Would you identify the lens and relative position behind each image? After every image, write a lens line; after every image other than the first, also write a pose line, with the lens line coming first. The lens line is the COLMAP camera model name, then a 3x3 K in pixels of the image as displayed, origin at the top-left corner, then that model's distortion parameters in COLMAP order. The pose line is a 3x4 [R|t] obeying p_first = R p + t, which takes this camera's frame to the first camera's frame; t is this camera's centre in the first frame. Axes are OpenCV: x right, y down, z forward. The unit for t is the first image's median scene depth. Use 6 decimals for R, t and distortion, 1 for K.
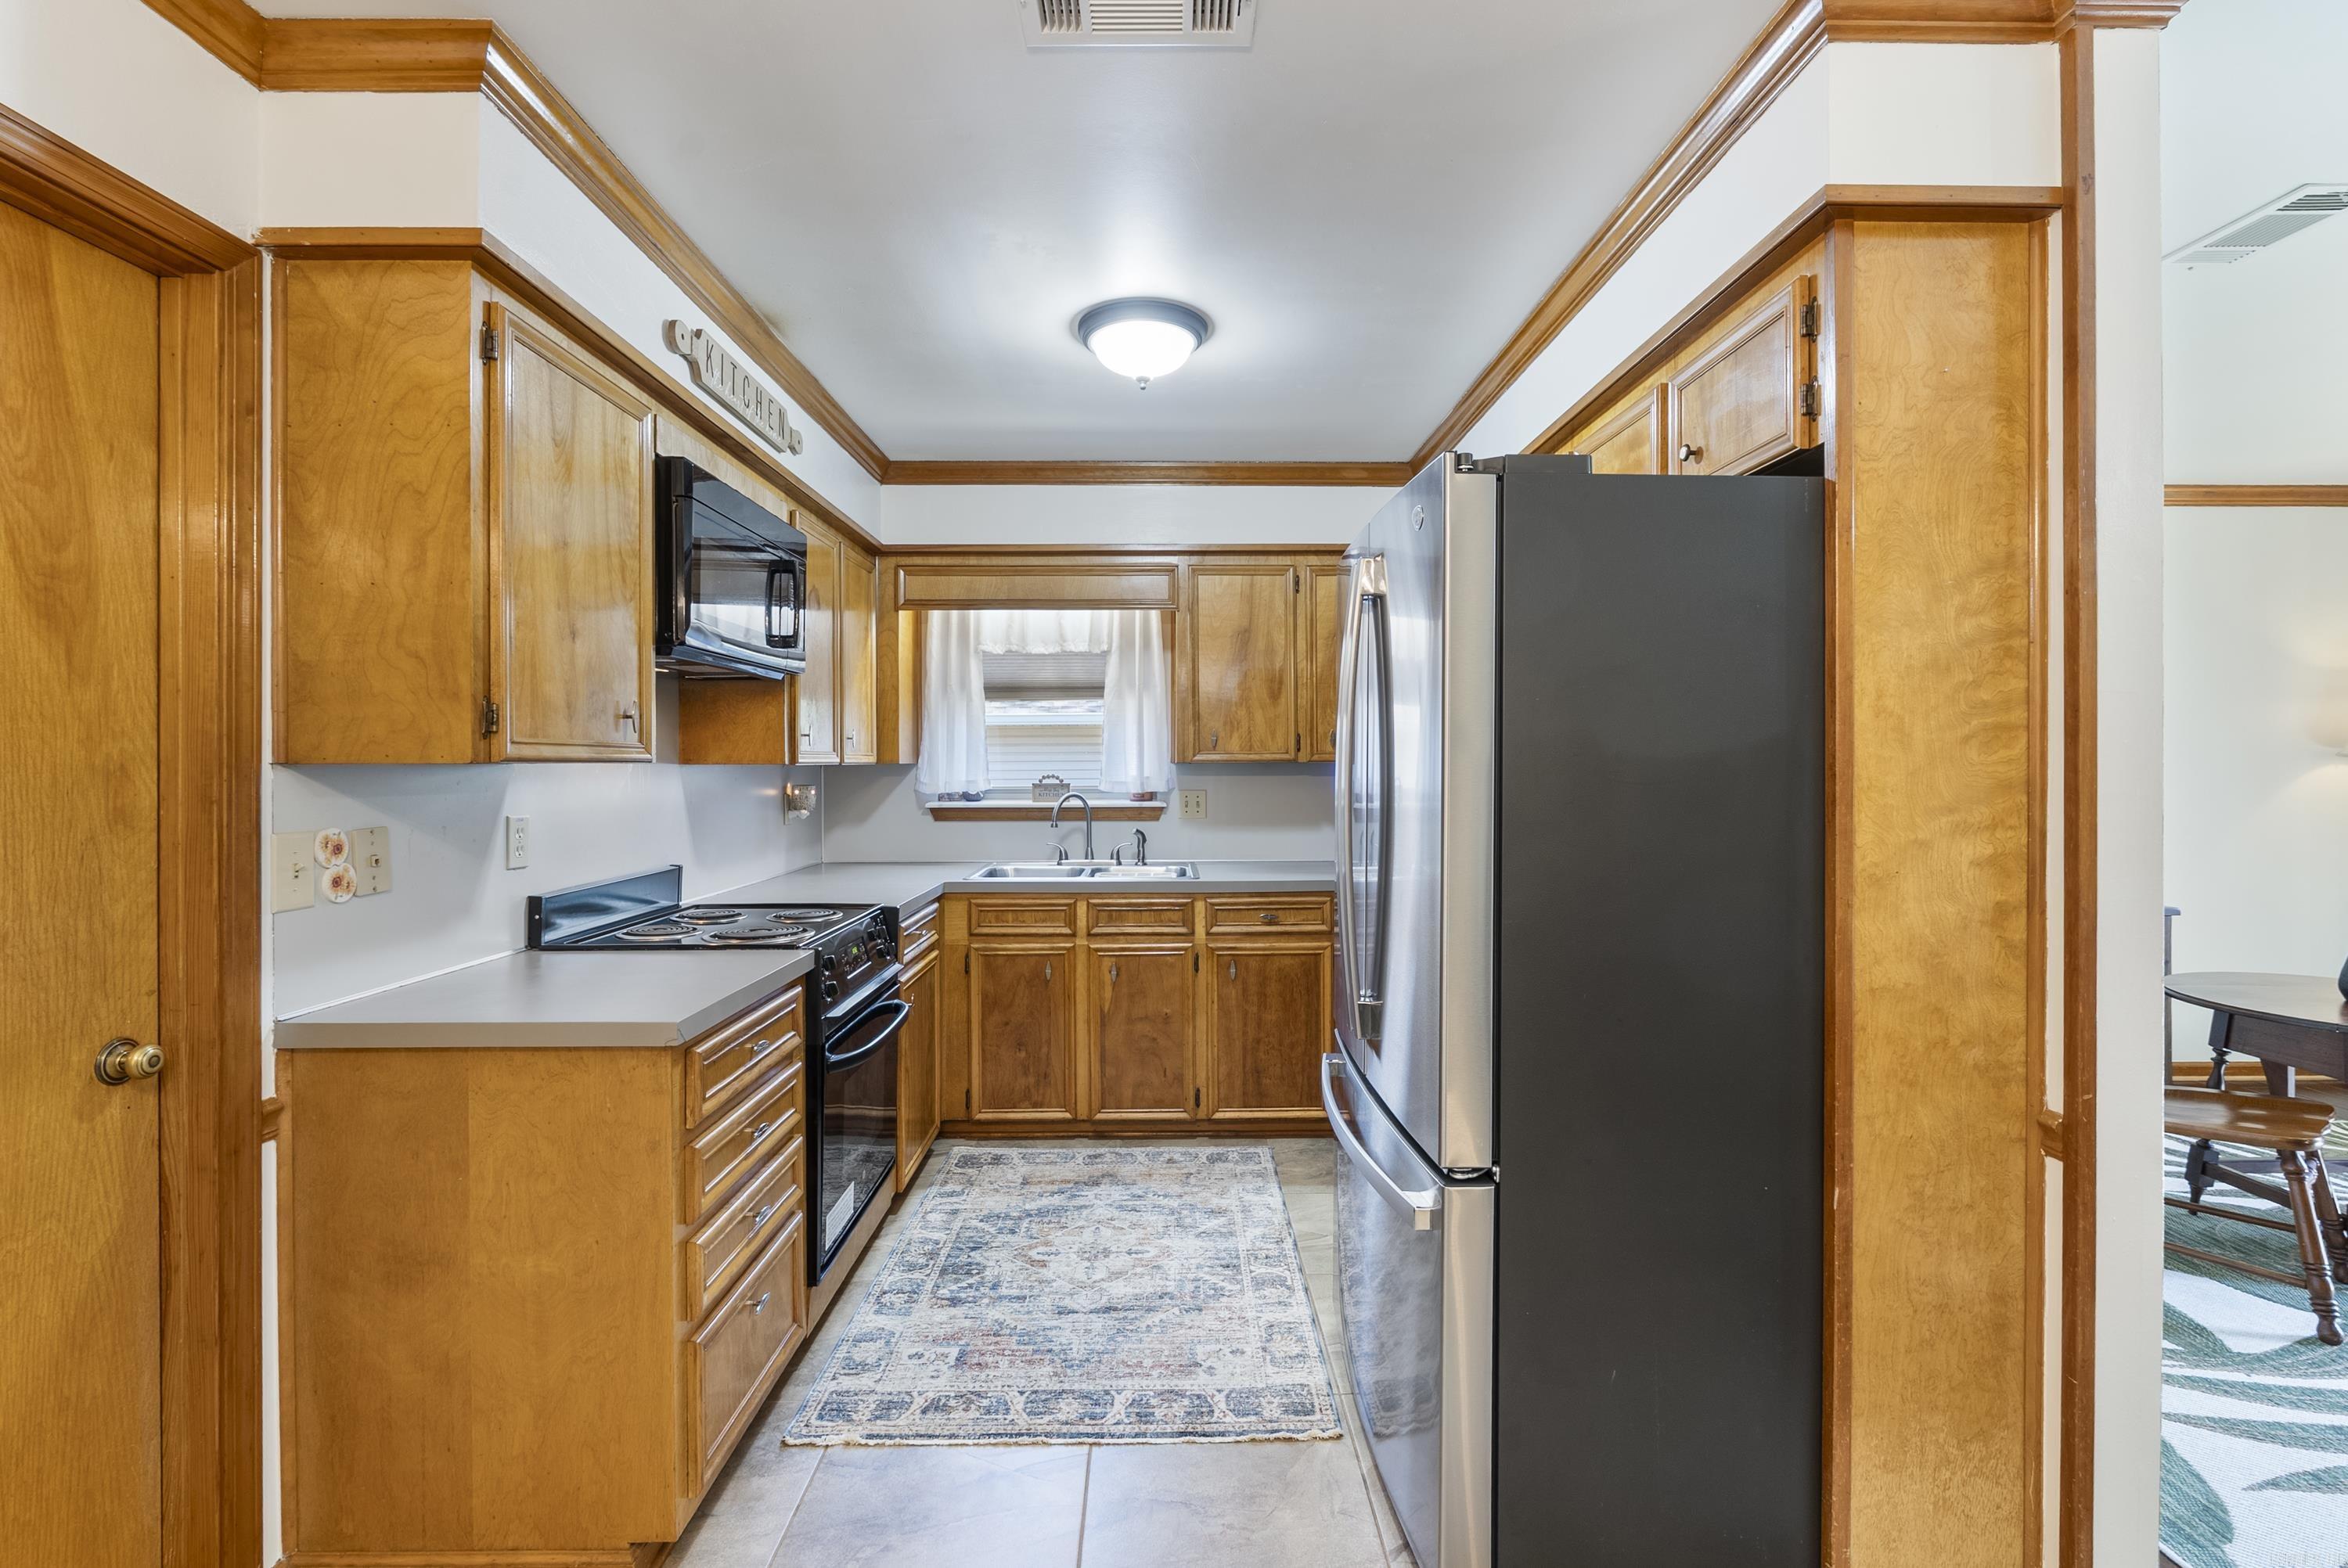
lens RADIAL K [[1042.5, 0, 1175.1], [0, 1042.5, 762.1], [0, 0, 1]] dist [-0.006403, 0.000600]
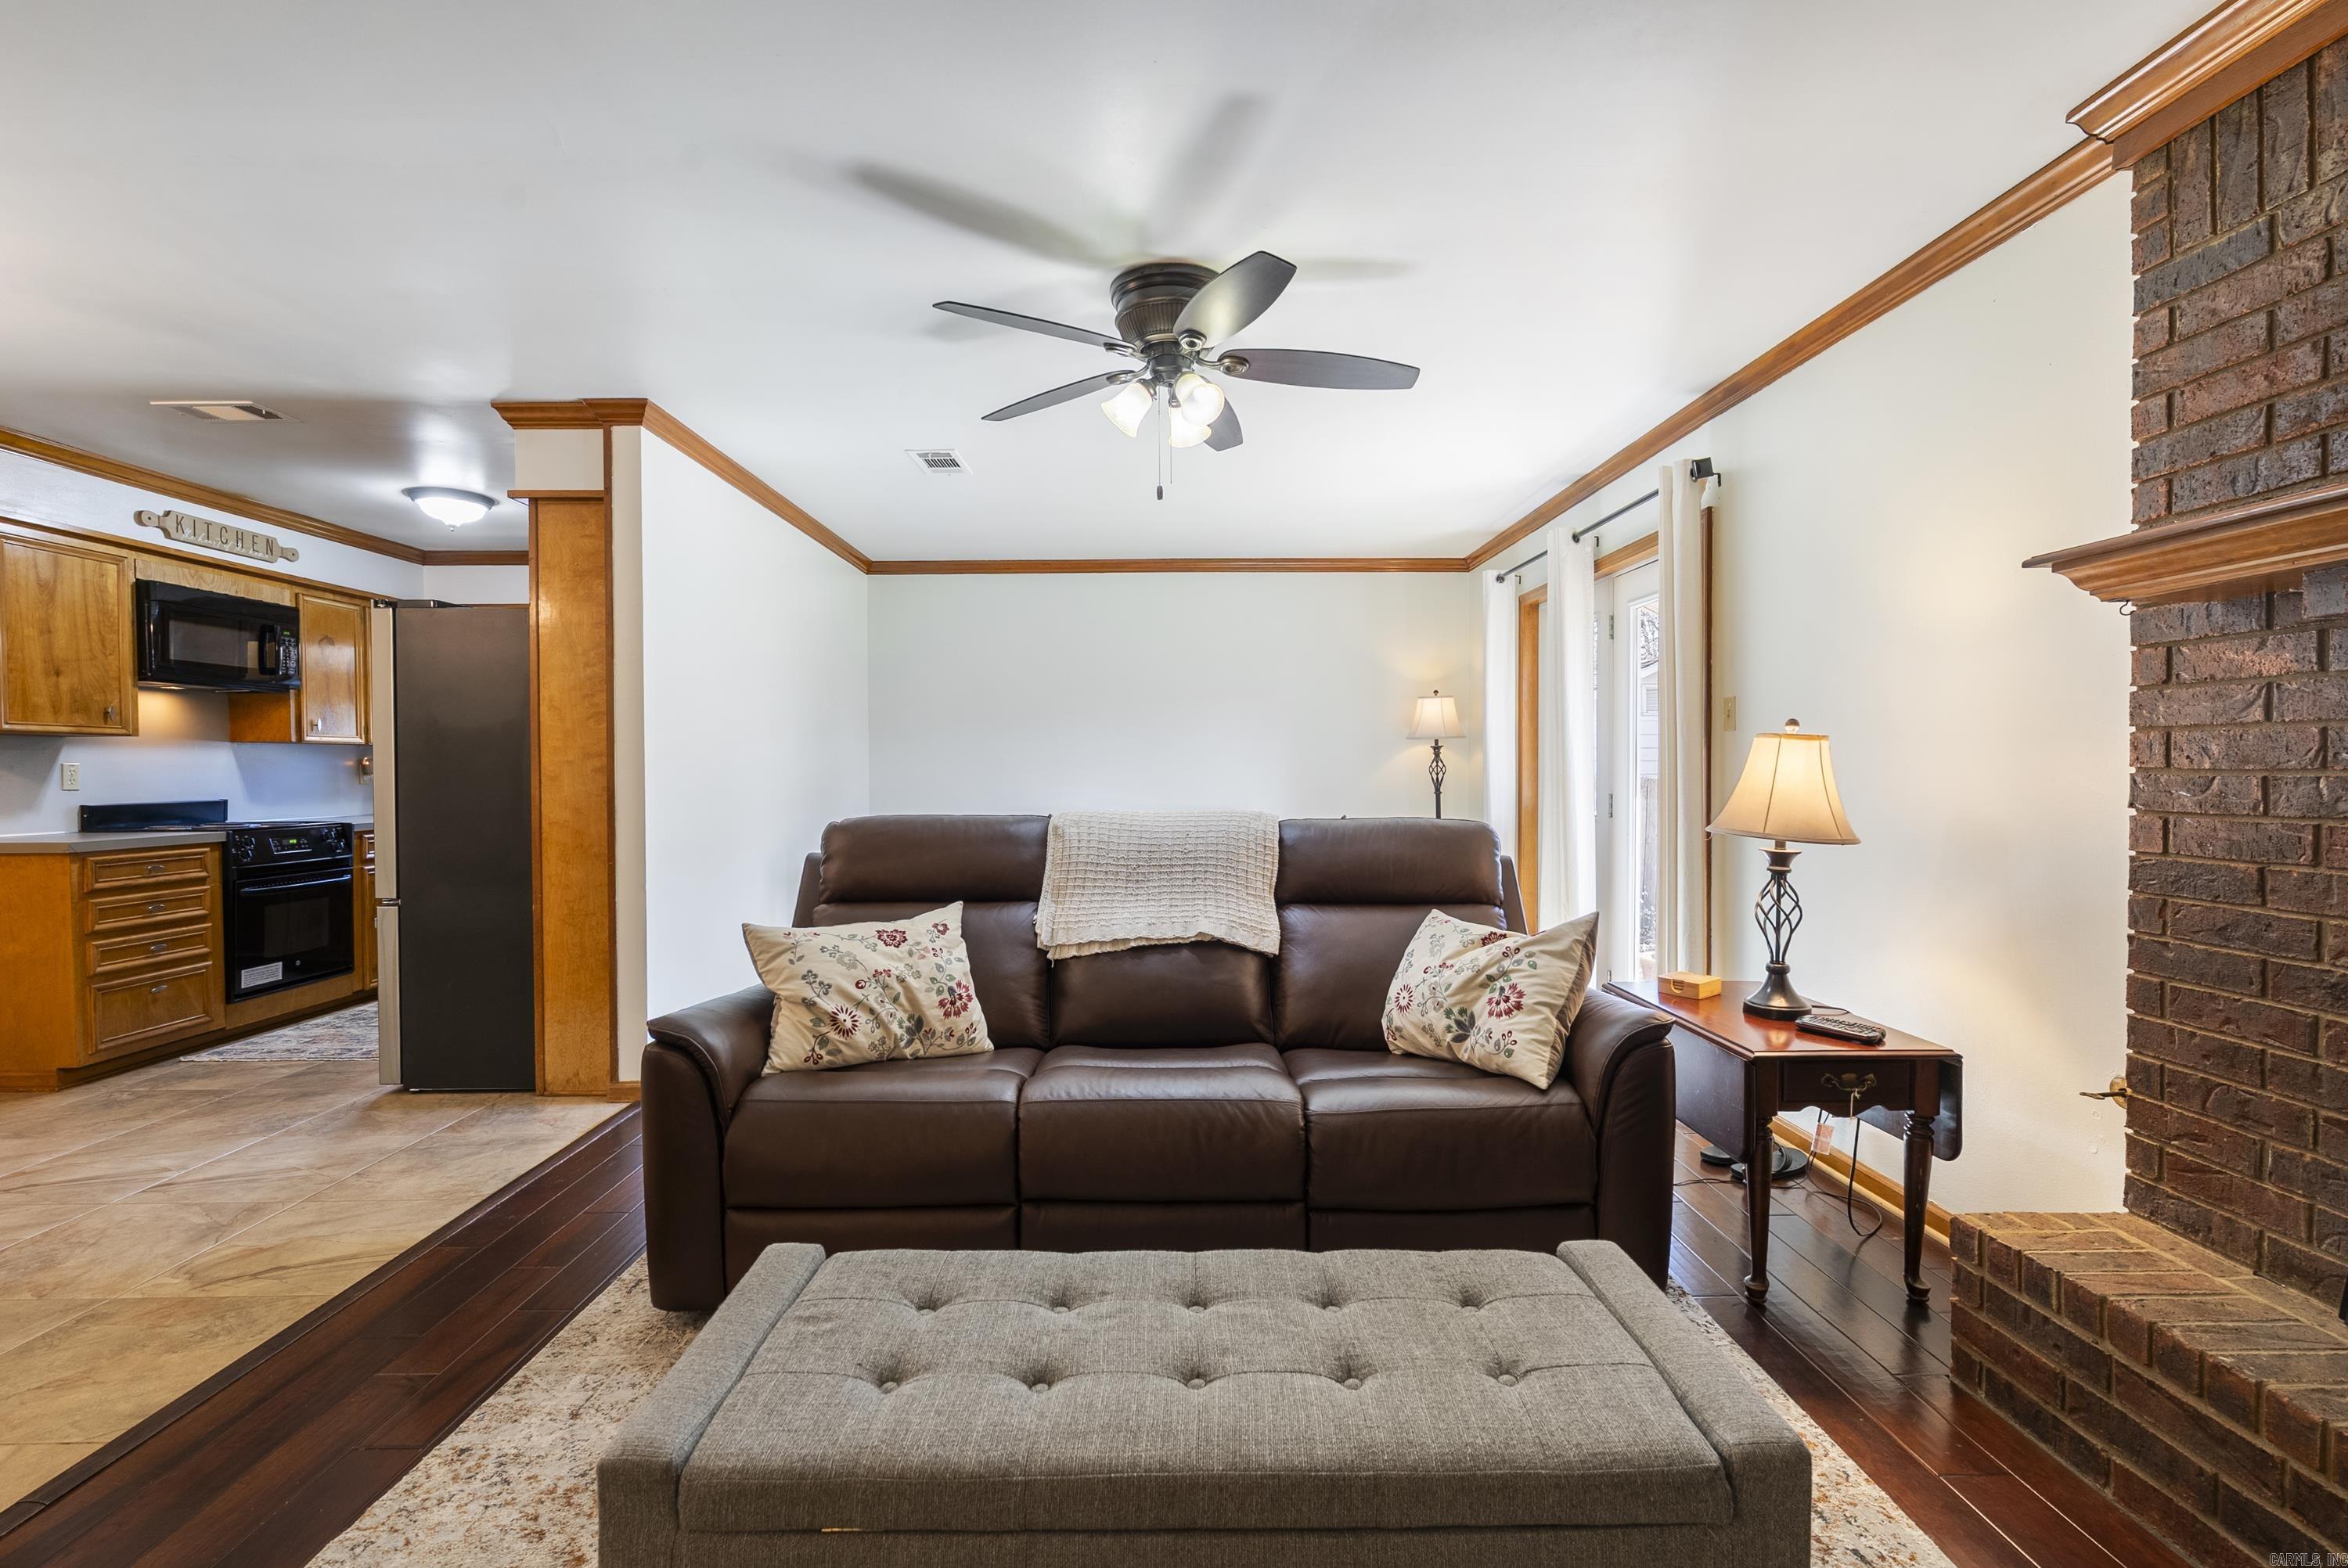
lens RADIAL K [[1042.5, 0, 1190.8], [0, 1042.5, 782.4], [0, 0, 1]] dist [-0.006403, 0.000600]
pose [[0.999978, -0.003713, 0.005506, 0.914523], [0.003624, 0.999864, 0.016077, 0.039352], [-0.005565, -0.016057, 0.999856, -0.602086]]
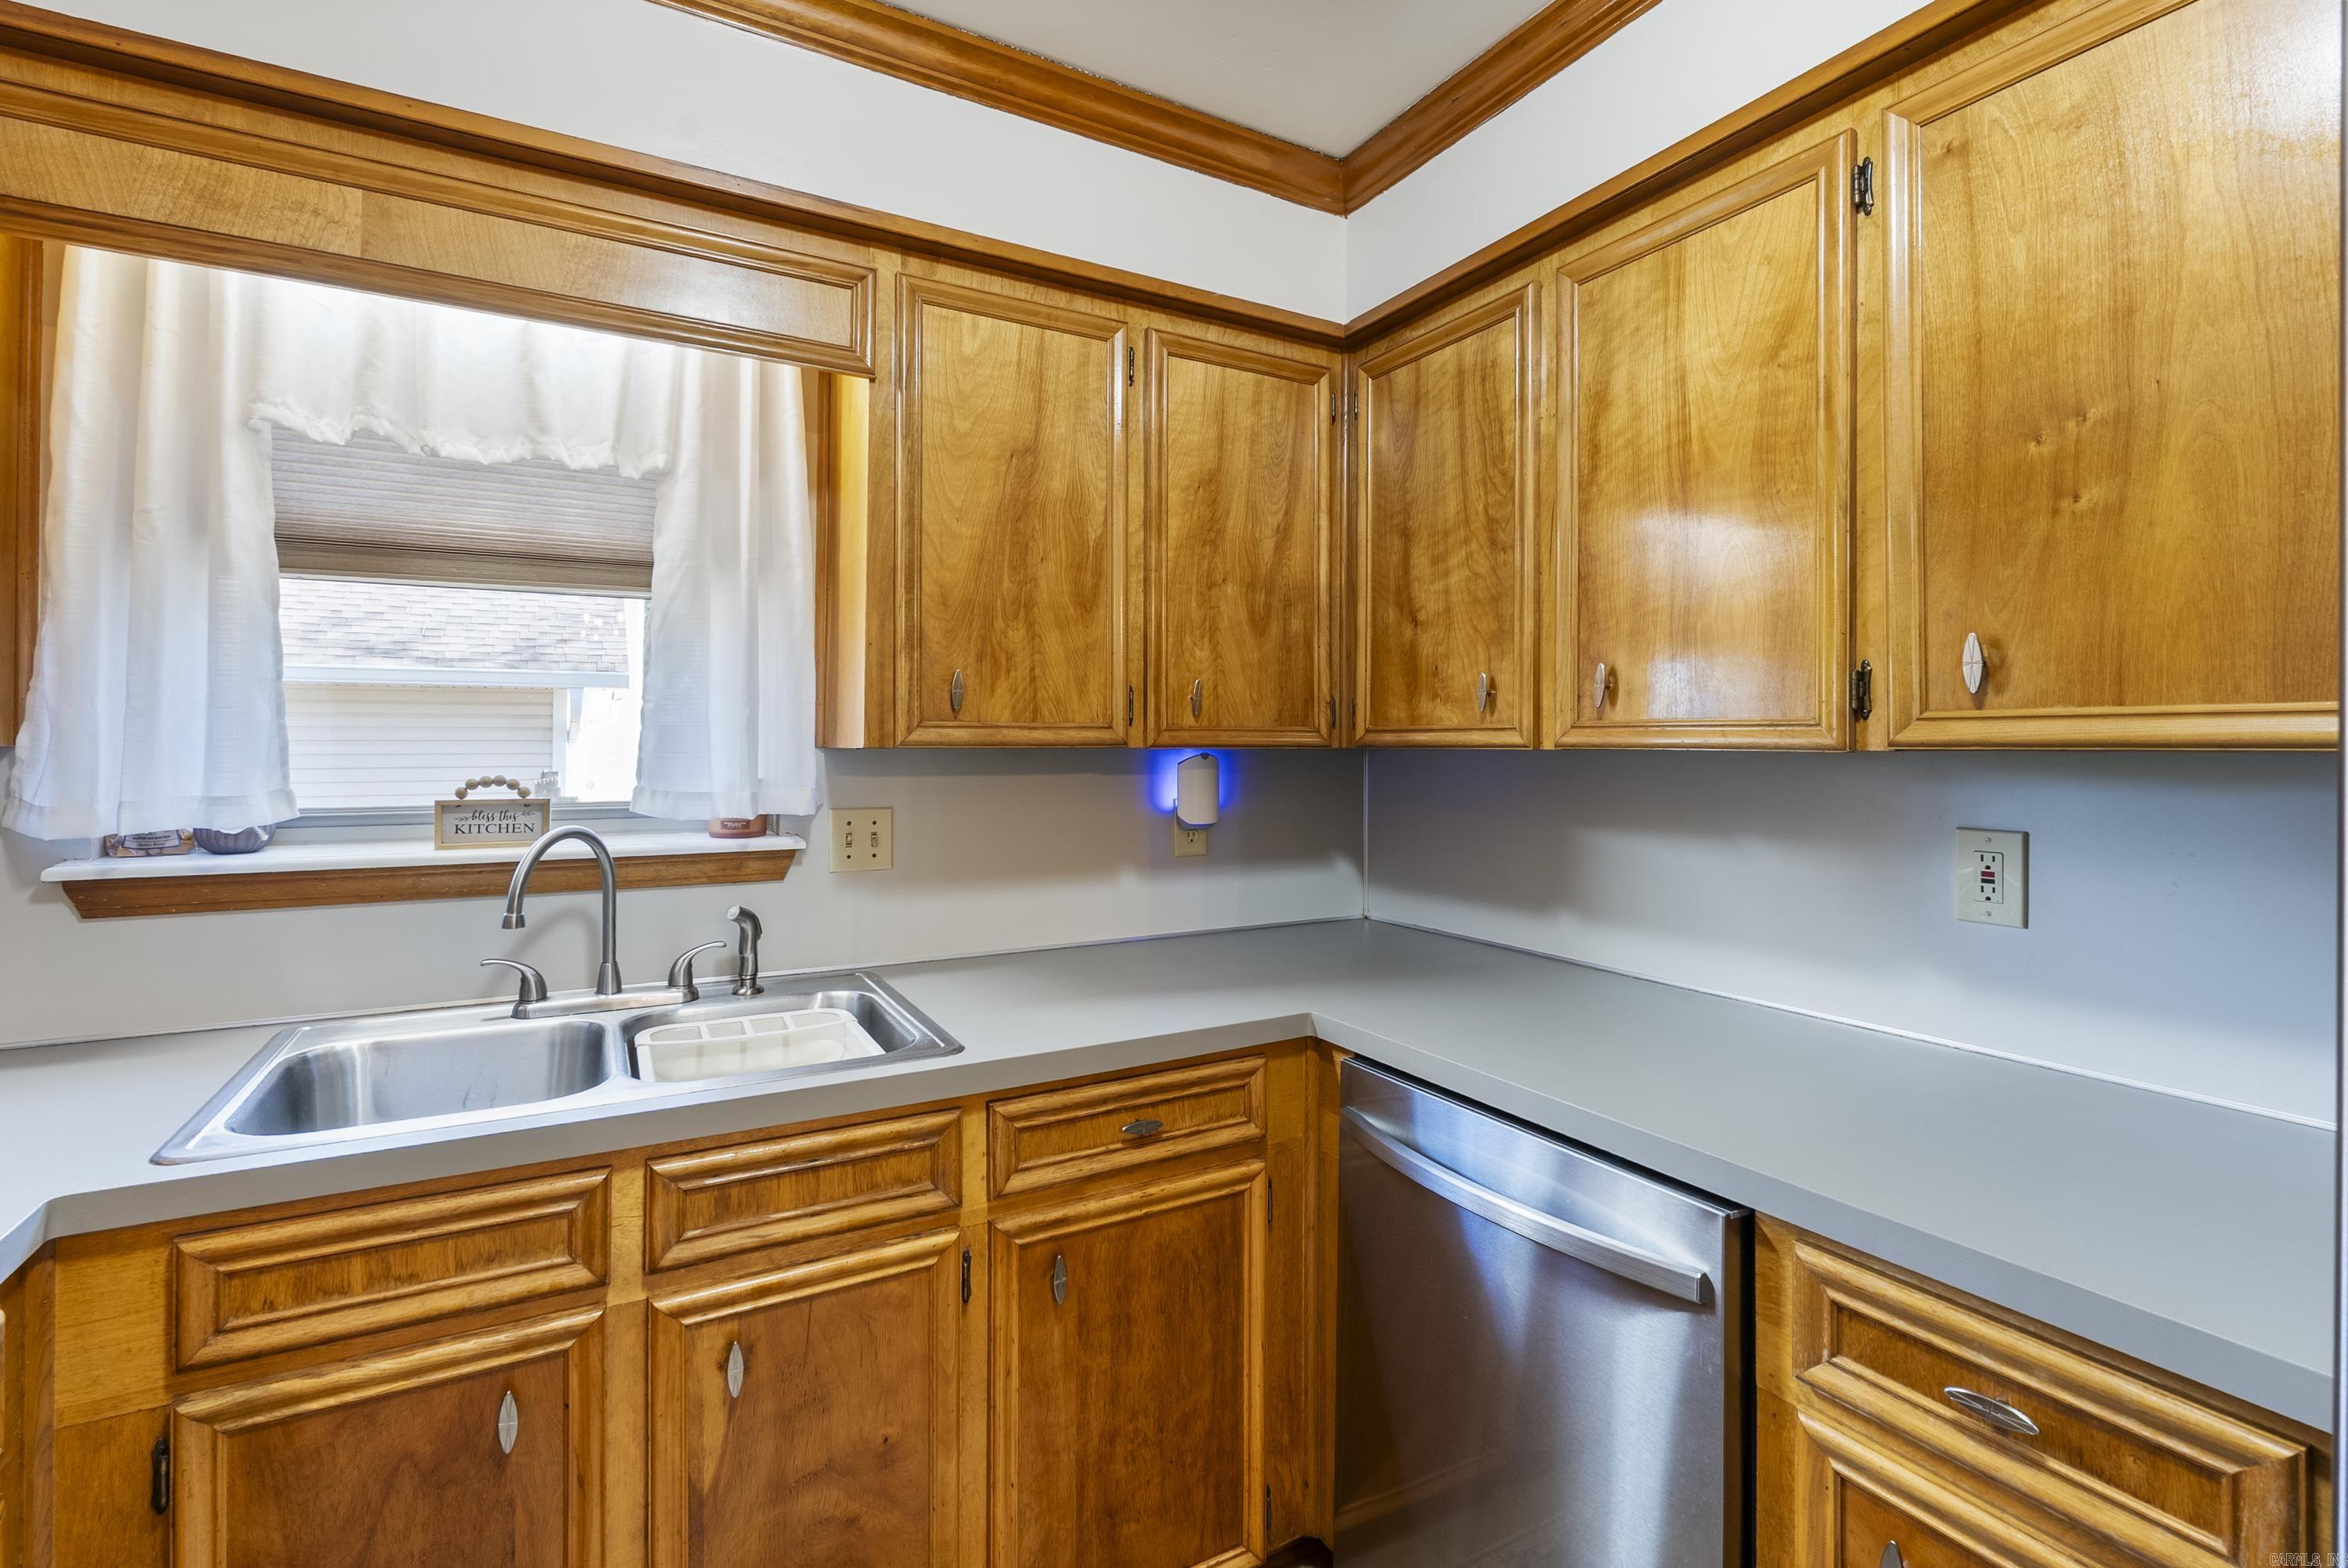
lens RADIAL K [[1042.5, 0, 1155.7], [0, 1042.5, 733.7], [0, 0, 1]] dist [-0.006403, 0.000600]
pose [[0.882162, 0.009882, 0.470842, -0.098599], [-0.005223, 0.999924, -0.011201, -0.001149], [-0.470916, 0.007422, 0.882147, 0.635476]]
